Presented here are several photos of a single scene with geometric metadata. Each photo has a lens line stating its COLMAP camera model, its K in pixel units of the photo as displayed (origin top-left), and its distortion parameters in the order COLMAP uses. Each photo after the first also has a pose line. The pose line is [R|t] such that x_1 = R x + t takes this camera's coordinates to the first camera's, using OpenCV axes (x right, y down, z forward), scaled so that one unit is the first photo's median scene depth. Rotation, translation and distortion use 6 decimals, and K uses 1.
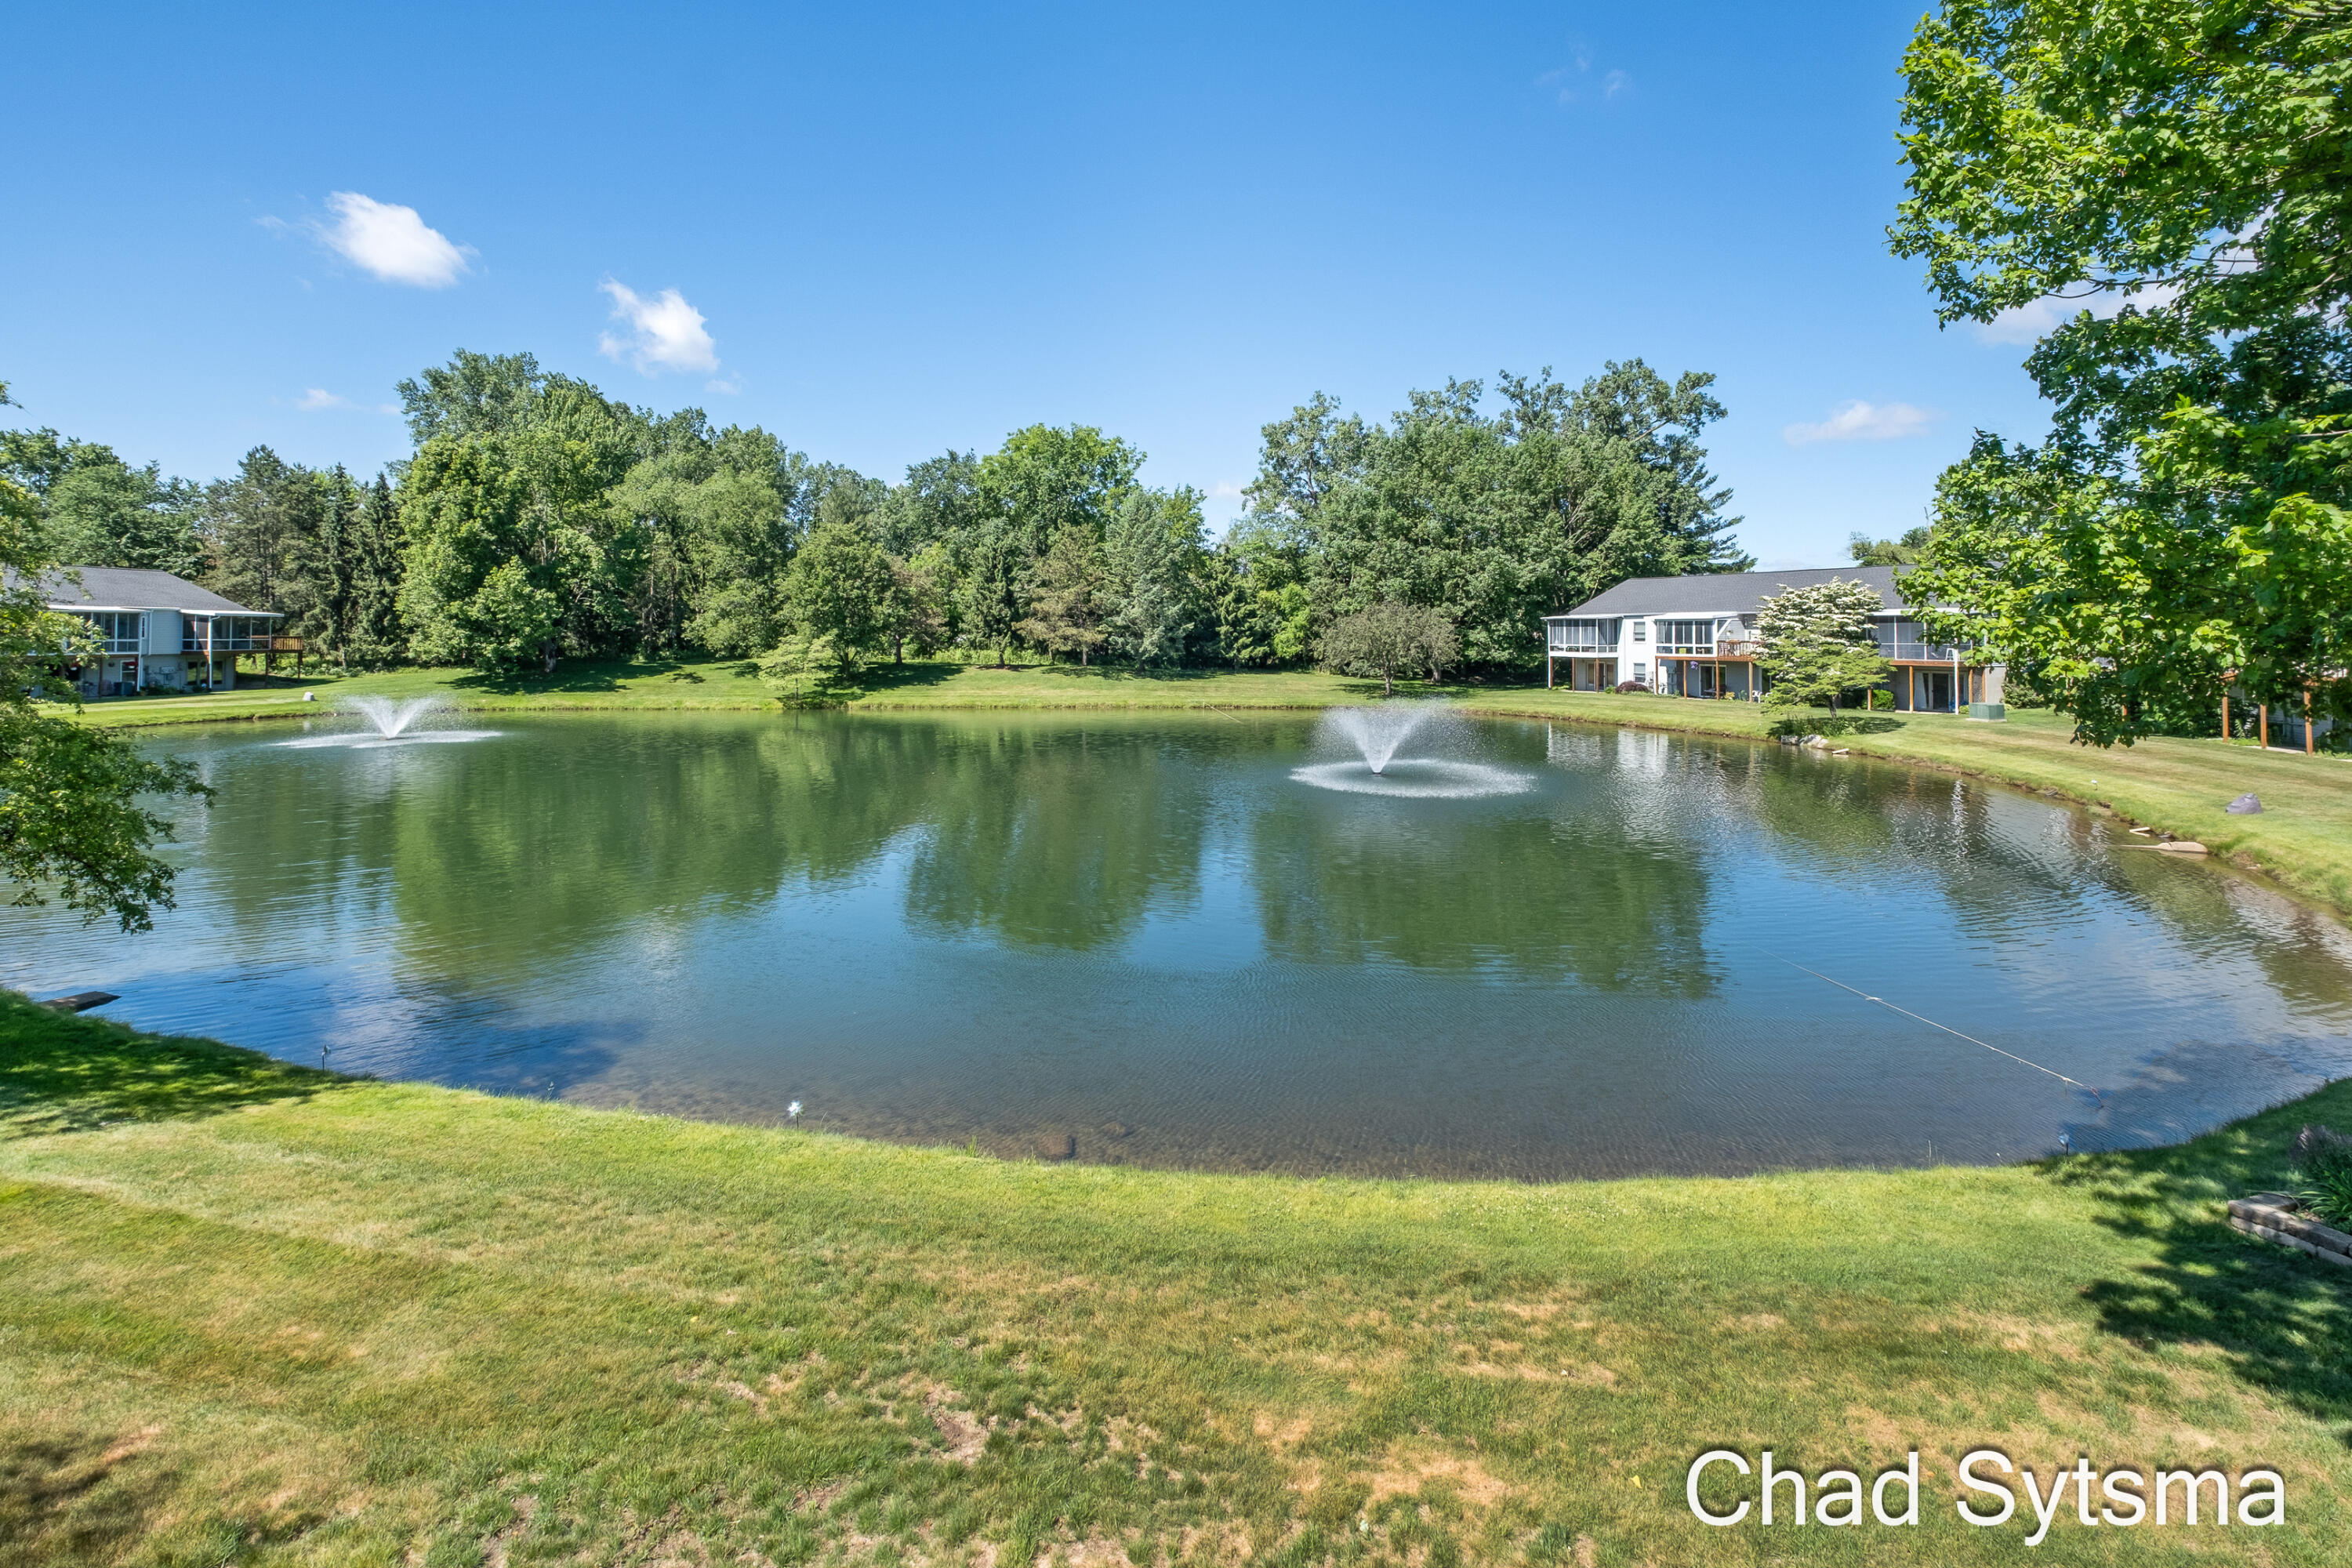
lens RADIAL K [[1024.5, 0, 1217.9], [0, 1024.5, 615.6], [0, 0, 1]] dist [0.007641, -0.002994]
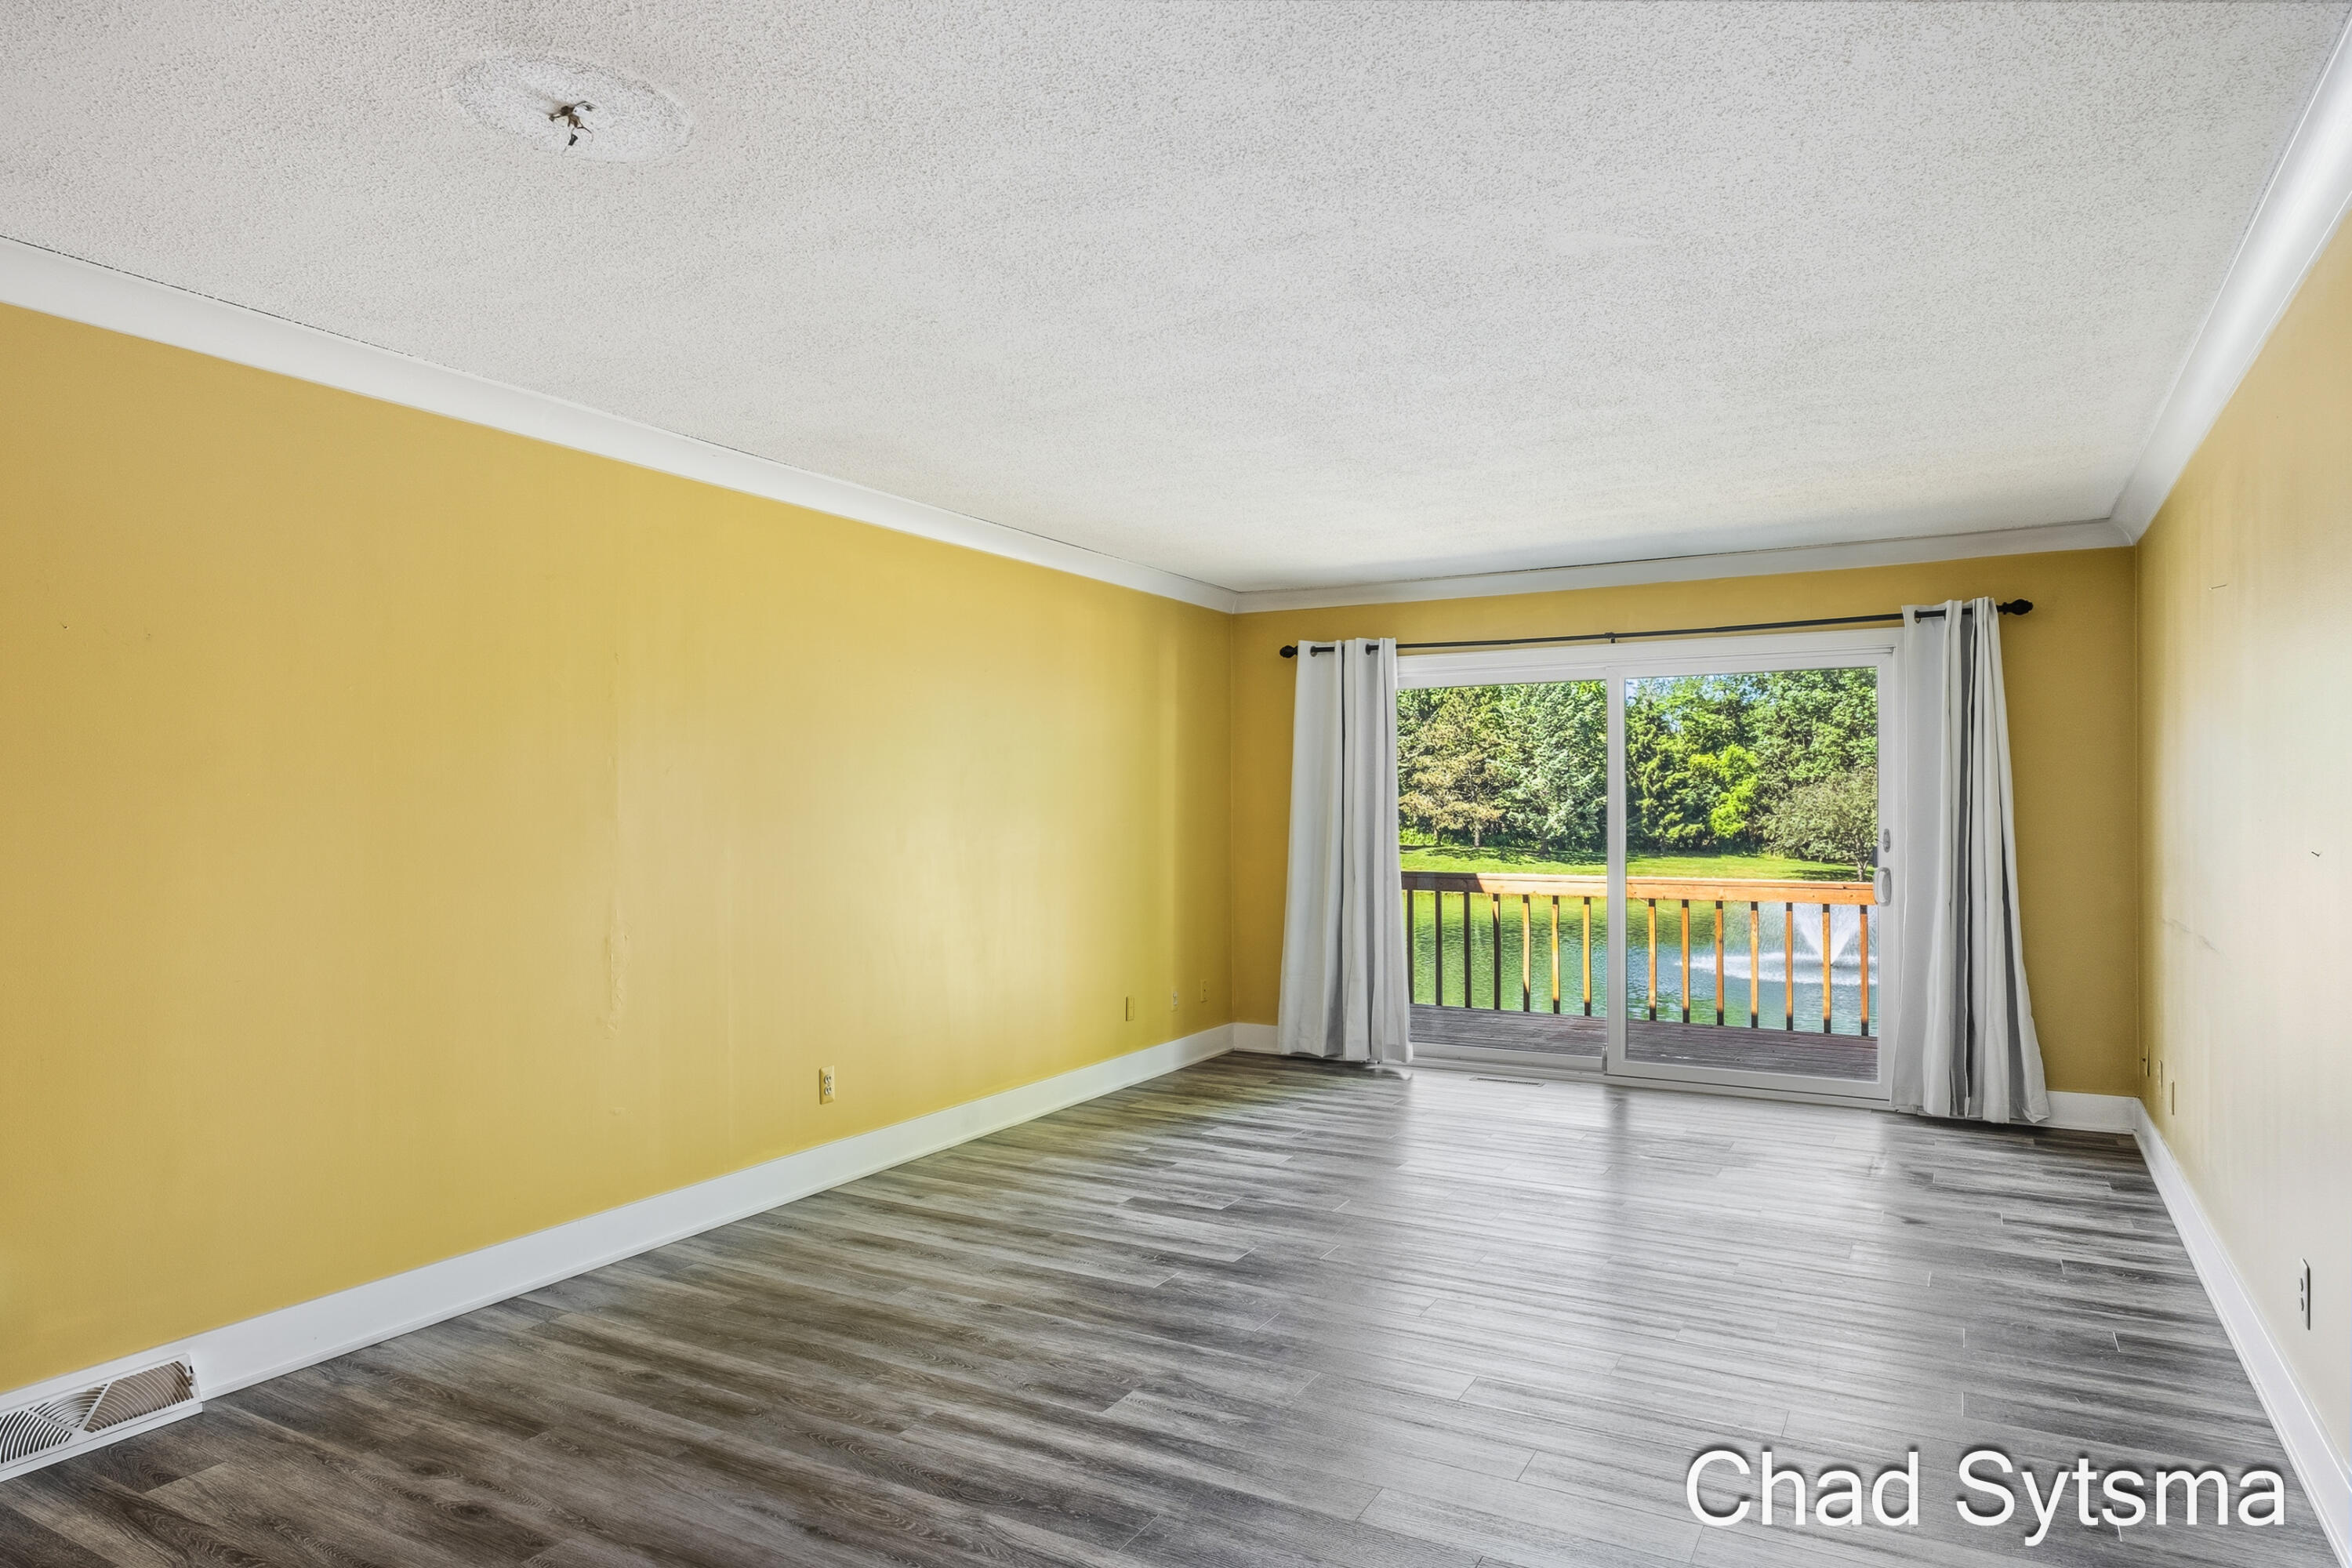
lens RADIAL K [[1420.5, 0, 1218.0], [0, 1420.5, 810.9], [0, 0, 1]] dist [0.000864, 0.000722]
pose [[0.960005, -0.005583, -0.279926, -0.005355], [0.010375, 0.999824, 0.015640, -0.001621], [0.279789, -0.017919, 0.959894, -0.202534]]
